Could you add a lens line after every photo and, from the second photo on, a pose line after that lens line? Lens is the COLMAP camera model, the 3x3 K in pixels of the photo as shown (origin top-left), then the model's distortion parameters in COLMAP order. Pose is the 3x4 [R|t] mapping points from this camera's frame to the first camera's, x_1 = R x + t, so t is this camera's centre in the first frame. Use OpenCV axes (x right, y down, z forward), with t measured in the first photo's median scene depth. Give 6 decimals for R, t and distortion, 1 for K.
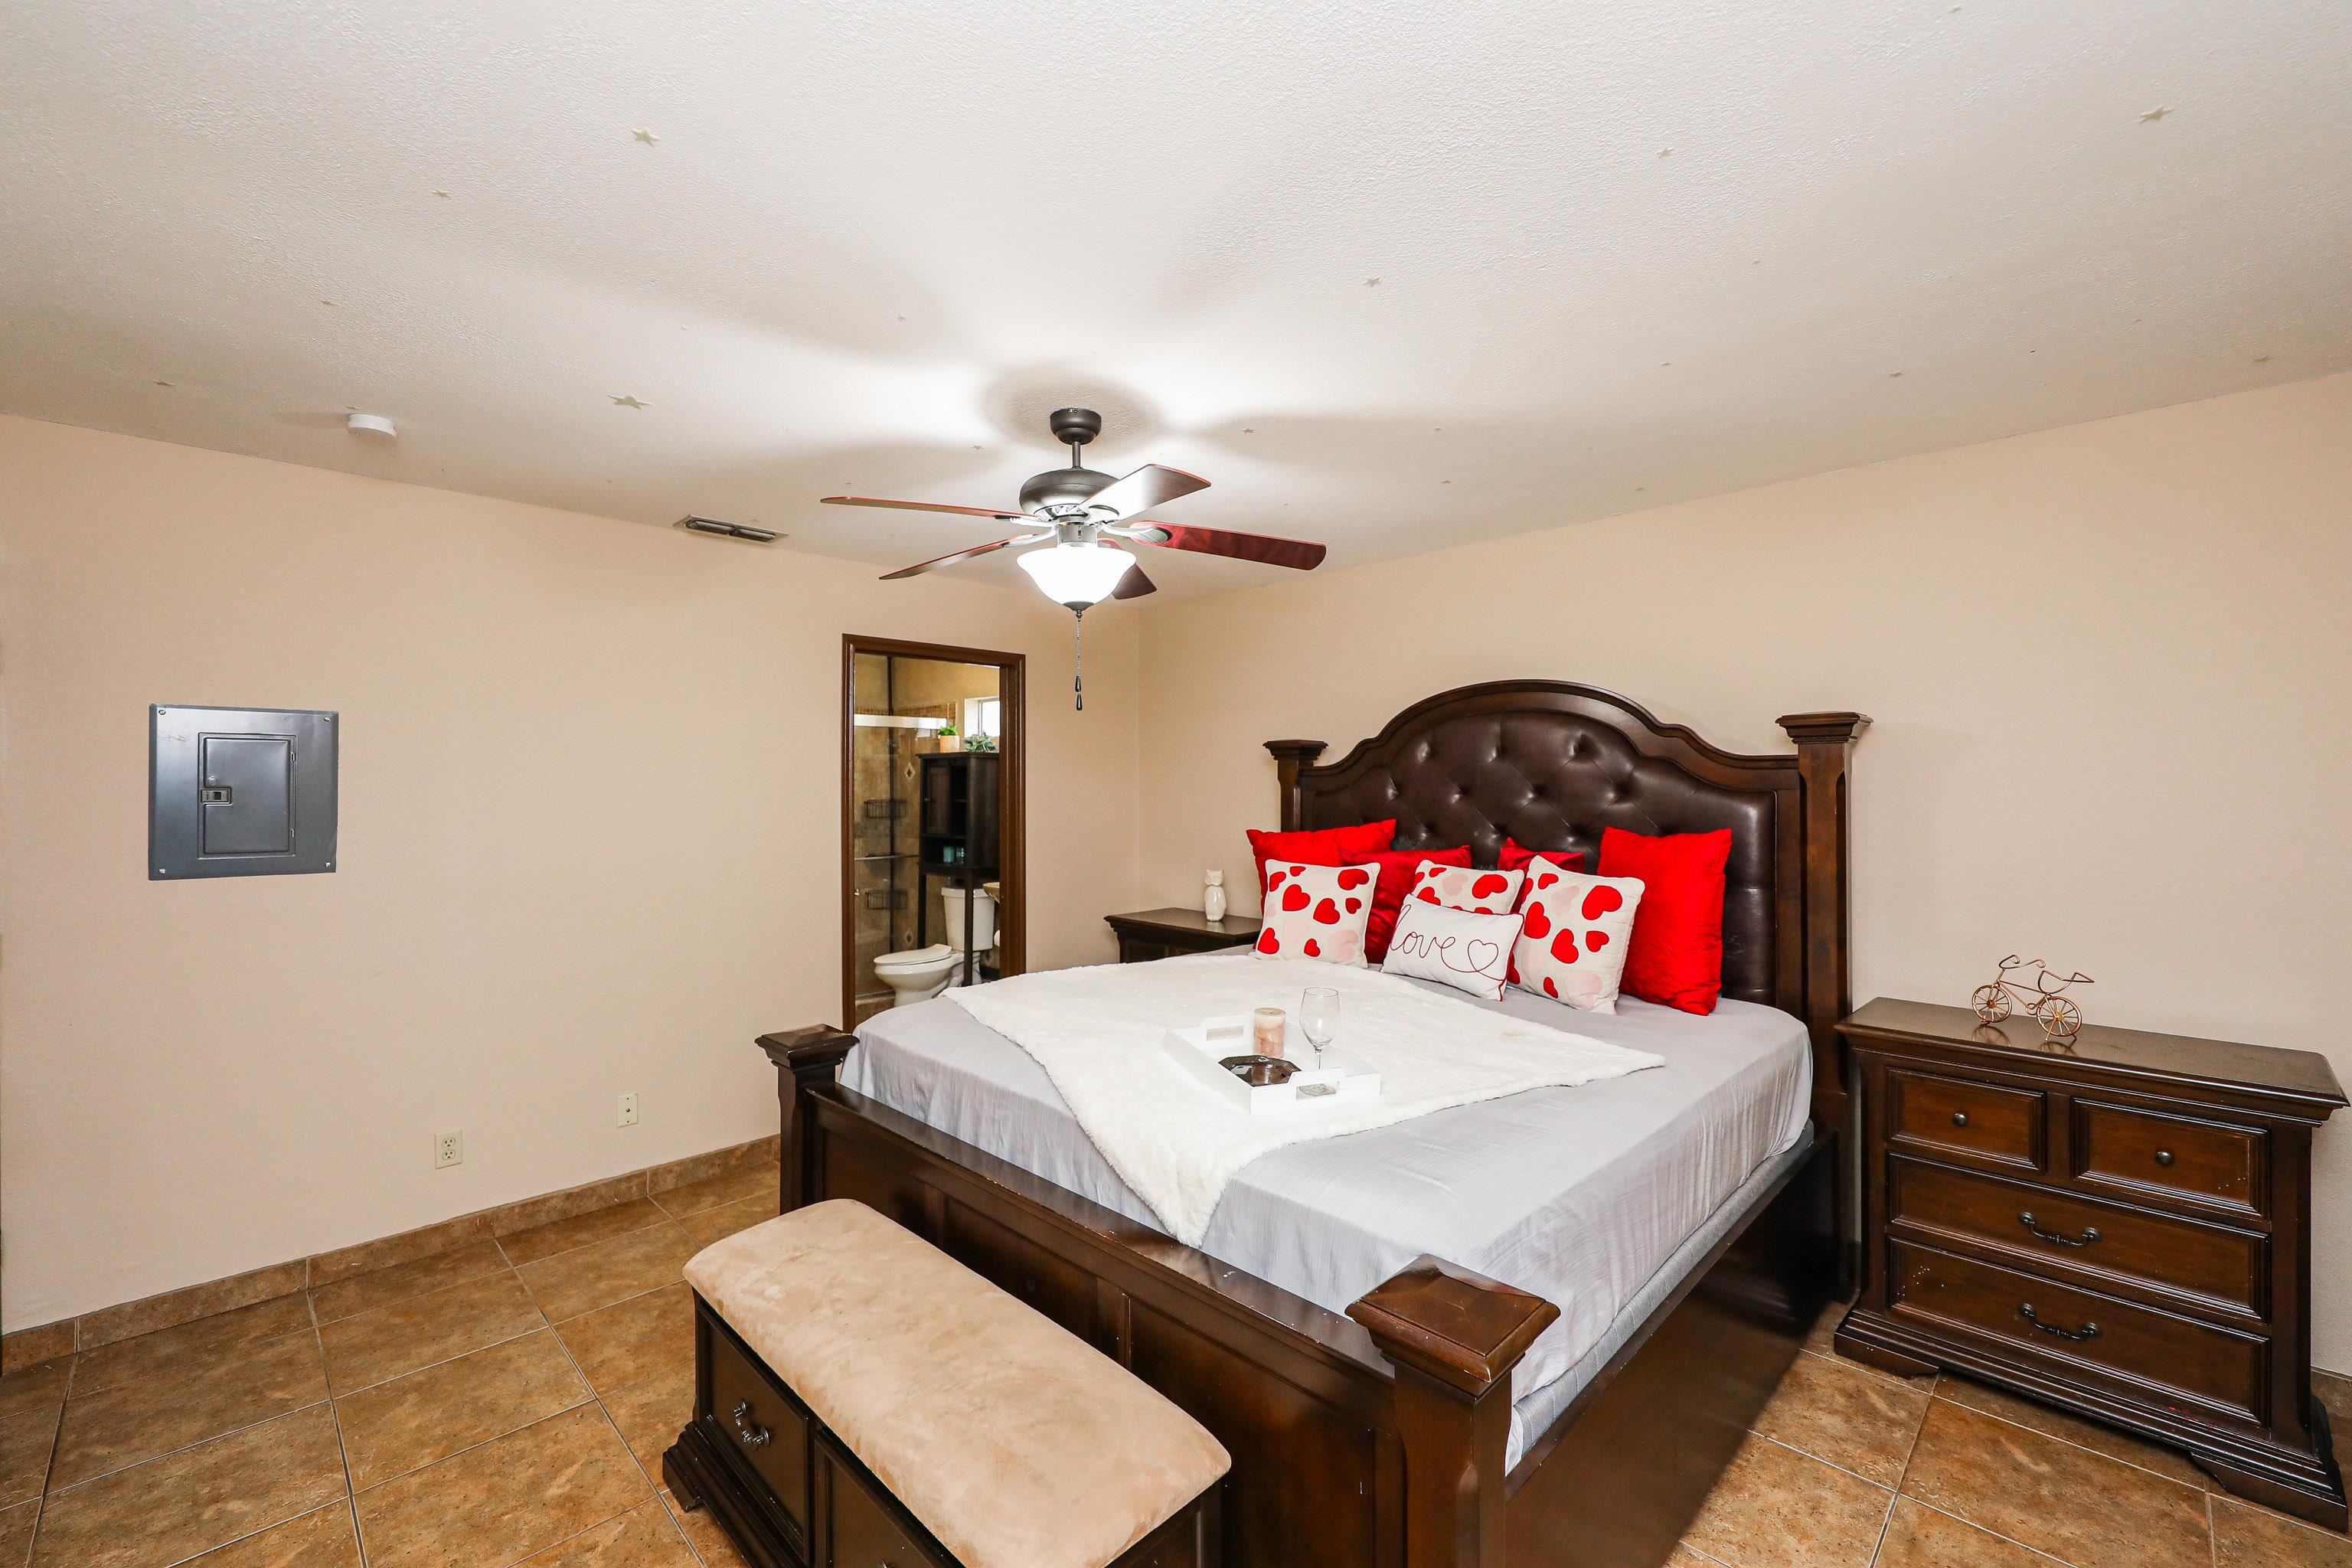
lens RADIAL K [[979.6, 0, 1190.9], [0, 979.6, 784.2], [0, 0, 1]] dist [0.003213, -0.001064]
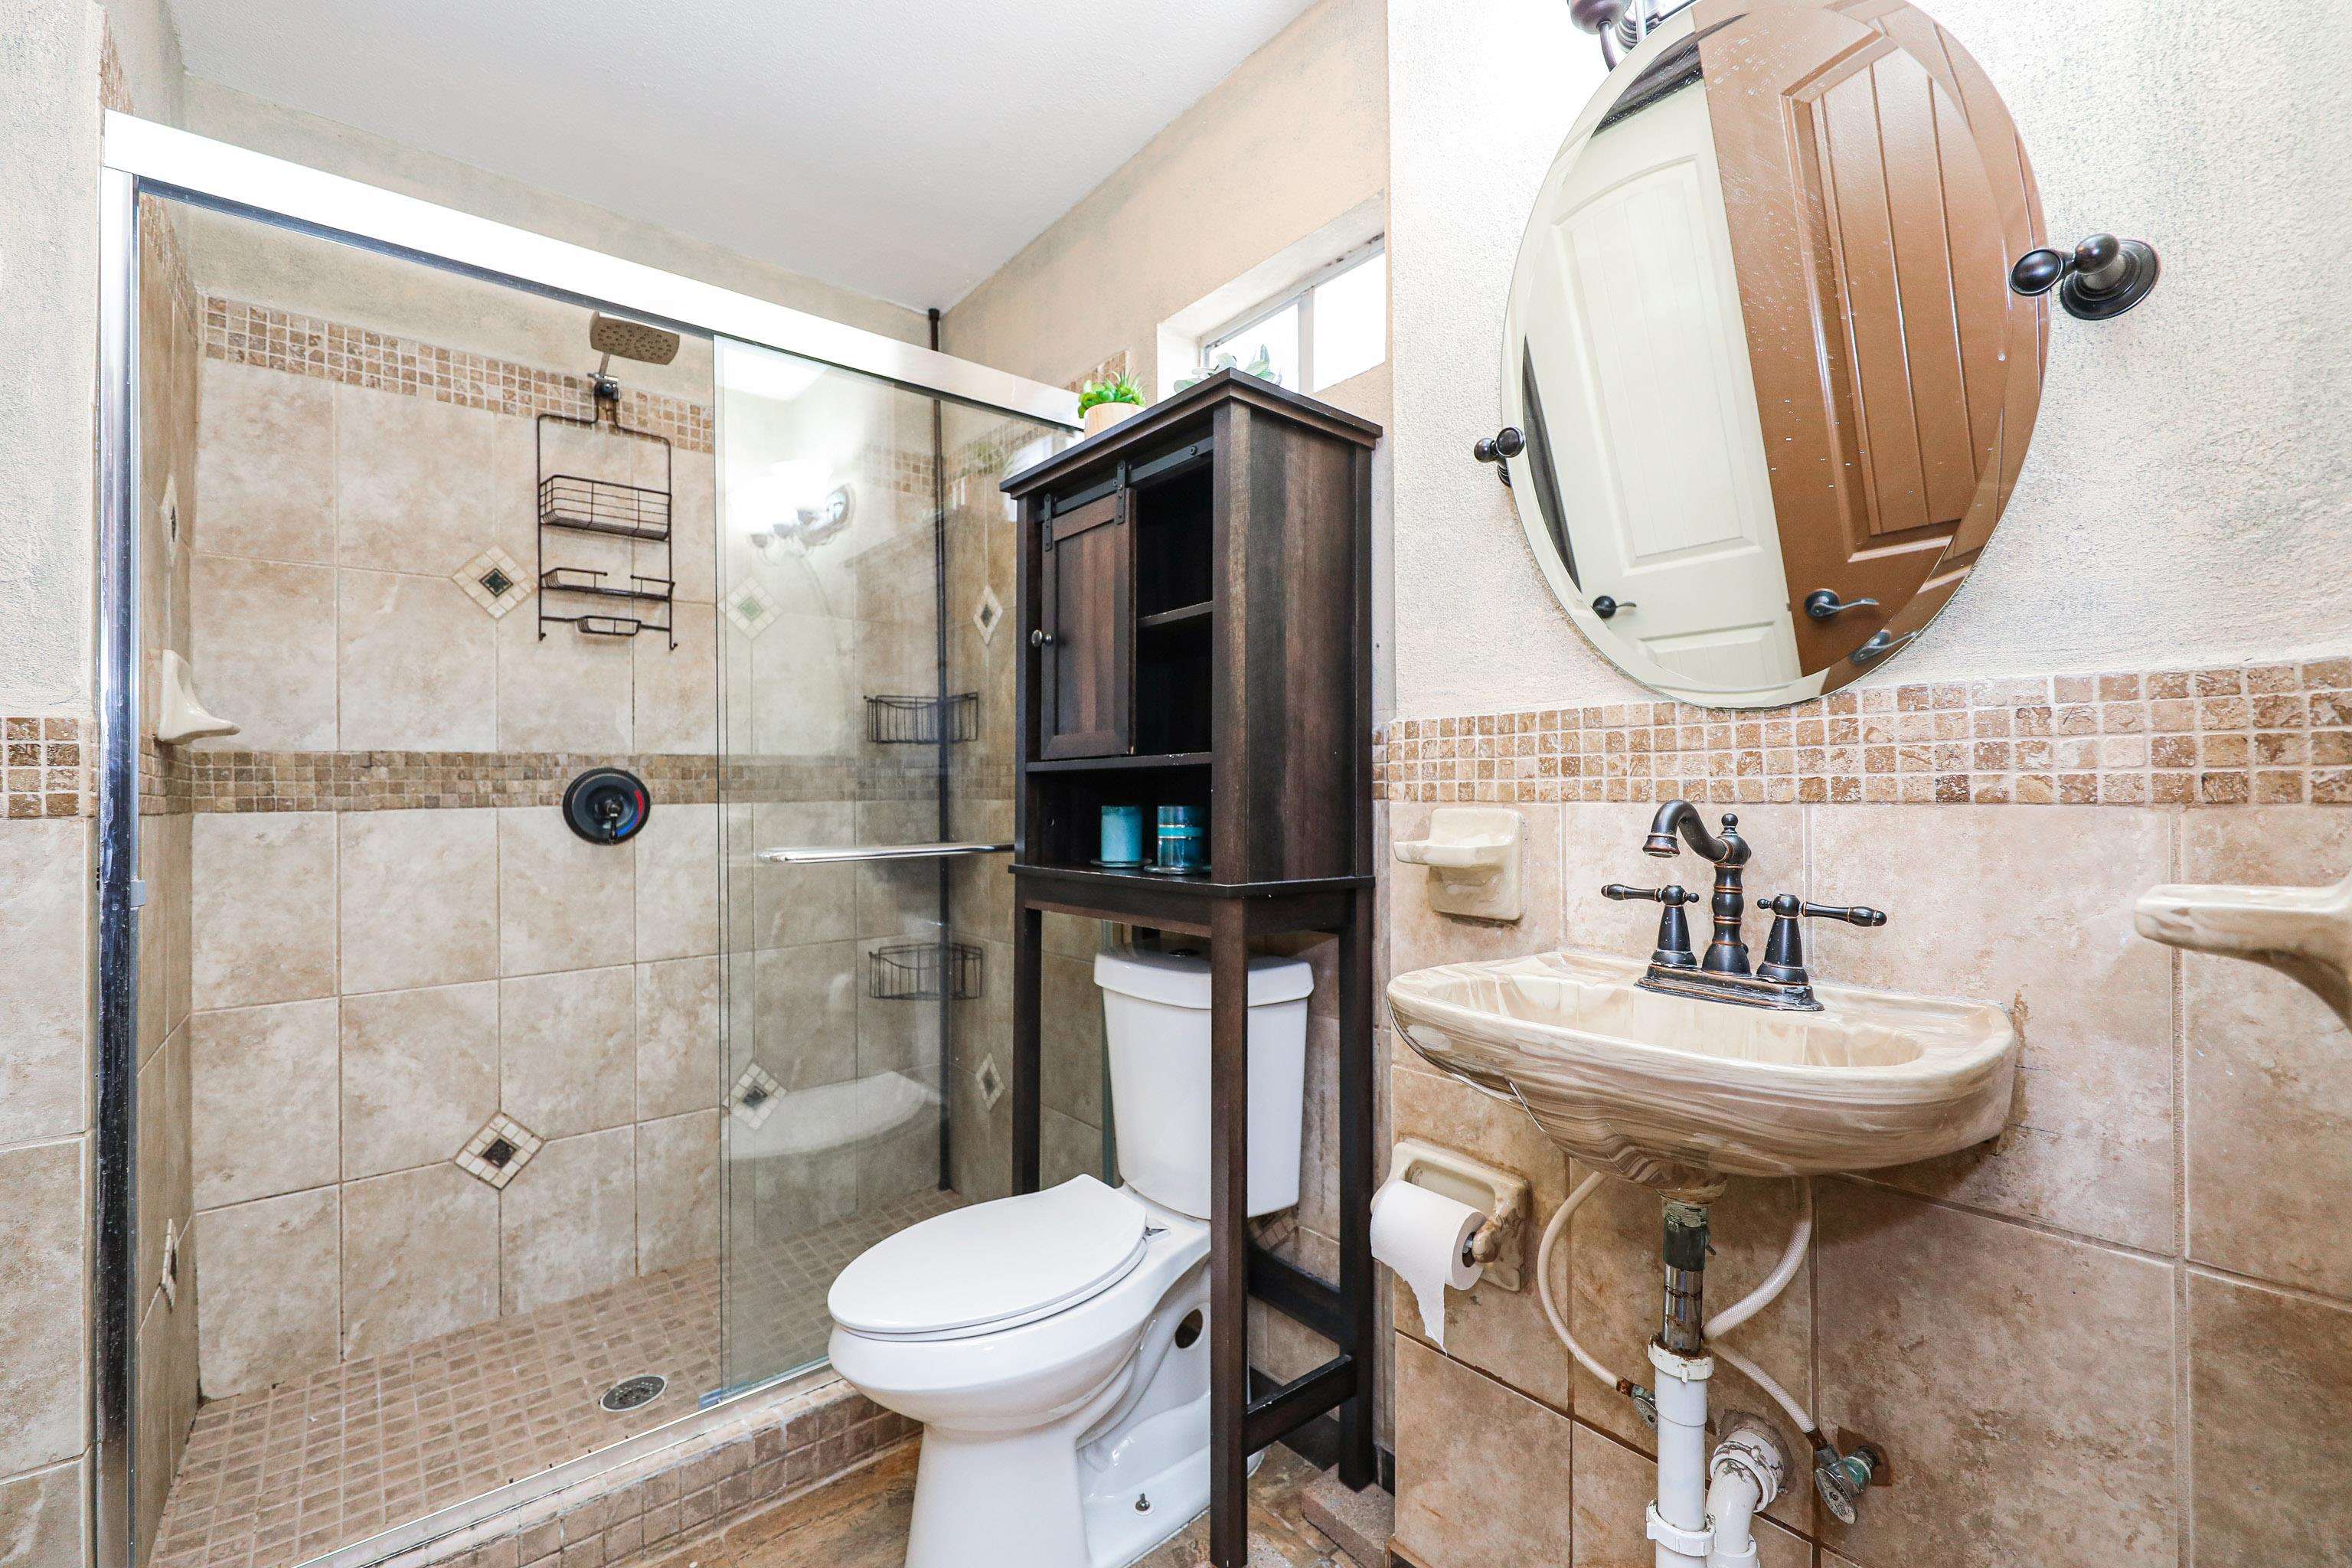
lens RADIAL K [[979.6, 0, 1177.1], [0, 979.6, 795.6], [0, 0, 1]] dist [0.003213, -0.001064]
pose [[0.994222, -0.007061, -0.107114, -0.182232], [0.006458, 0.999961, -0.005979, 0.055354], [0.107152, 0.005252, 0.994229, 0.656470]]
